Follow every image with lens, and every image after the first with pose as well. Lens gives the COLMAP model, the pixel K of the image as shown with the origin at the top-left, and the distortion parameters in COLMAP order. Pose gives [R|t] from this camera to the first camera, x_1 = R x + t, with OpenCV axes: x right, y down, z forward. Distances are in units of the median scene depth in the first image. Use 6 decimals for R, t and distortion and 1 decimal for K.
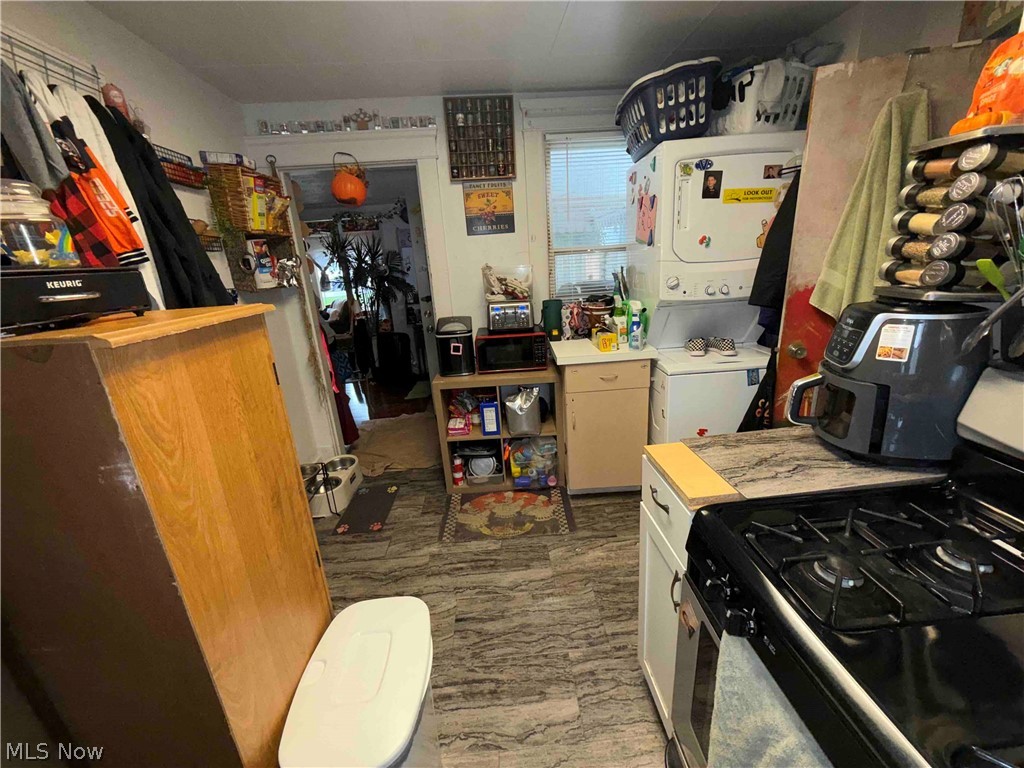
lens RADIAL K [[407.1, 0, 513.9], [0, 407.1, 384.6], [0, 0, 1]] dist [0.000352, -0.000105]
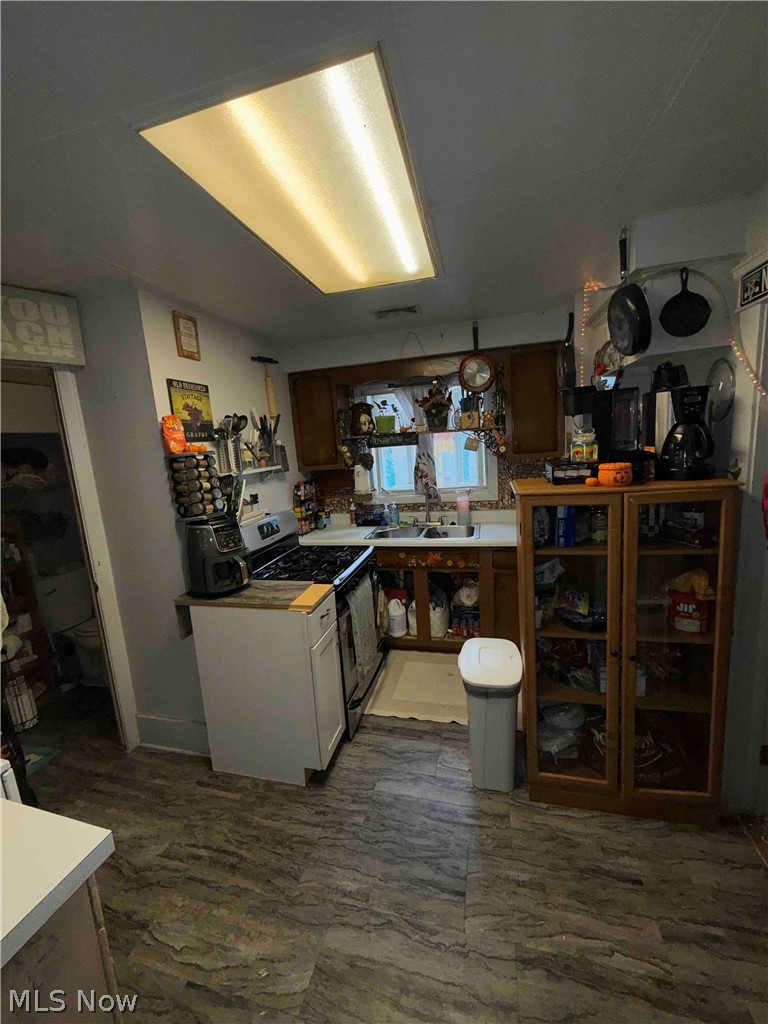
lens RADIAL K [[407.1, 0, 384.0], [0, 407.1, 512.0], [0, 0, 1]] dist [0.000352, -0.000105]
pose [[-0.944953, 0.073551, 0.318832, -0.350833], [0.210223, 0.883162, 0.419323, -0.575805], [-0.250738, 0.463266, -0.850009, 1.568951]]
